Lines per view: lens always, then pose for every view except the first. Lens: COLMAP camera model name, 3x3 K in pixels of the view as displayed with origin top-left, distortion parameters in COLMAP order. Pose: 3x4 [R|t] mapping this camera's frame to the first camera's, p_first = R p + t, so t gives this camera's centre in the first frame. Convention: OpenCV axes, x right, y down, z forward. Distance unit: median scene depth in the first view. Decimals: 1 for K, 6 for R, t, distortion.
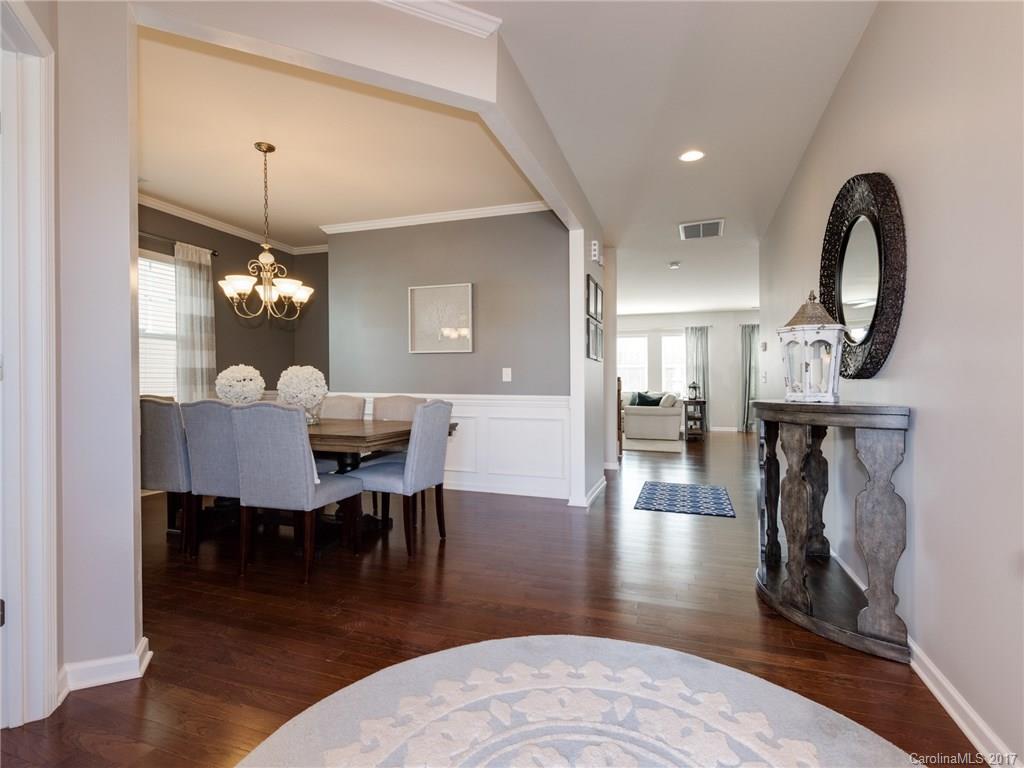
lens RADIAL K [[529.9, 0, 512.0], [0, 529.9, 384.0], [0, 0, 1]] dist [0.000543, 0.000131]
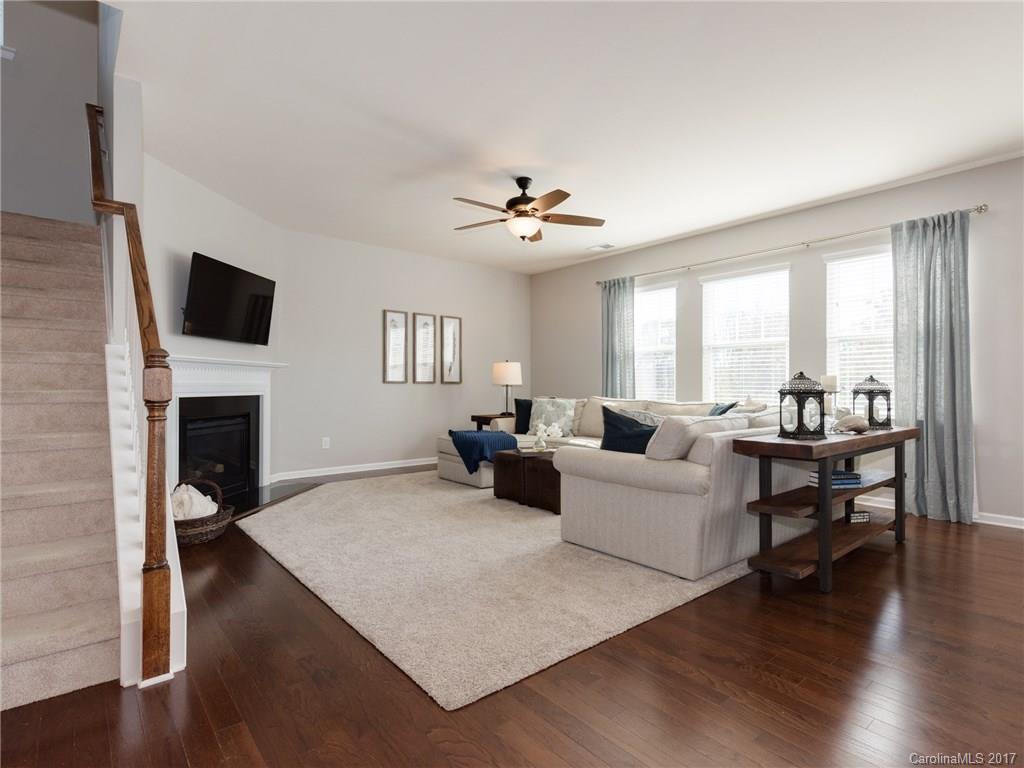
lens RADIAL K [[529.9, 0, 512.0], [0, 529.9, 384.0], [0, 0, 1]] dist [0.000543, 0.000131]
pose [[0.850893, 0.001697, -0.525336, 0.301998], [-0.005541, 0.999968, -0.005743, 0.003007], [0.525310, 0.007798, 0.850875, 0.570202]]
